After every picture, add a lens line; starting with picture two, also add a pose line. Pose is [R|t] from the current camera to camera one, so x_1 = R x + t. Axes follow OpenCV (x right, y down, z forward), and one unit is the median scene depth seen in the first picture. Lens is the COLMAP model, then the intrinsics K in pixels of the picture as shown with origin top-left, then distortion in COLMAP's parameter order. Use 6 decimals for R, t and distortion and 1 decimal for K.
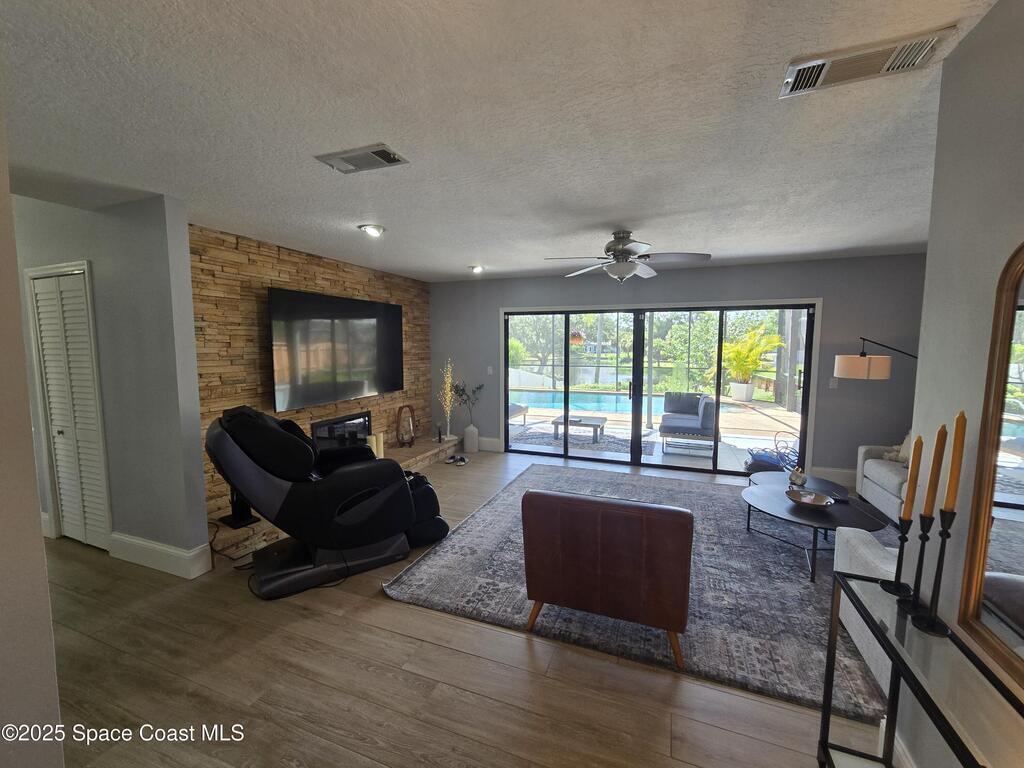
lens RADIAL K [[421.8, 0, 512.0], [0, 421.8, 384.0], [0, 0, 1]] dist [0.016738, 0.000027]
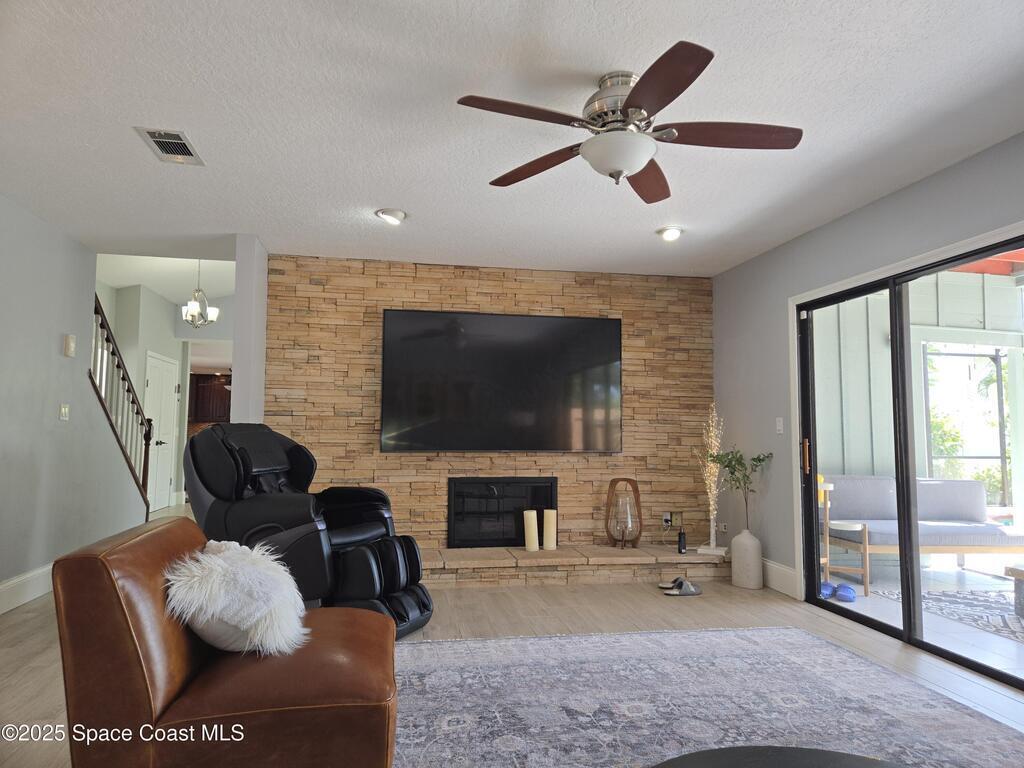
lens RADIAL K [[677.3, 0, 512.0], [0, 677.3, 384.0], [0, 0, 1]] dist [0.046542, -0.000882]
pose [[0.529591, -0.058238, -0.846252, 0.645077], [-0.088575, 0.988390, -0.123451, 0.066625], [0.843616, 0.140336, 0.518284, 0.431708]]
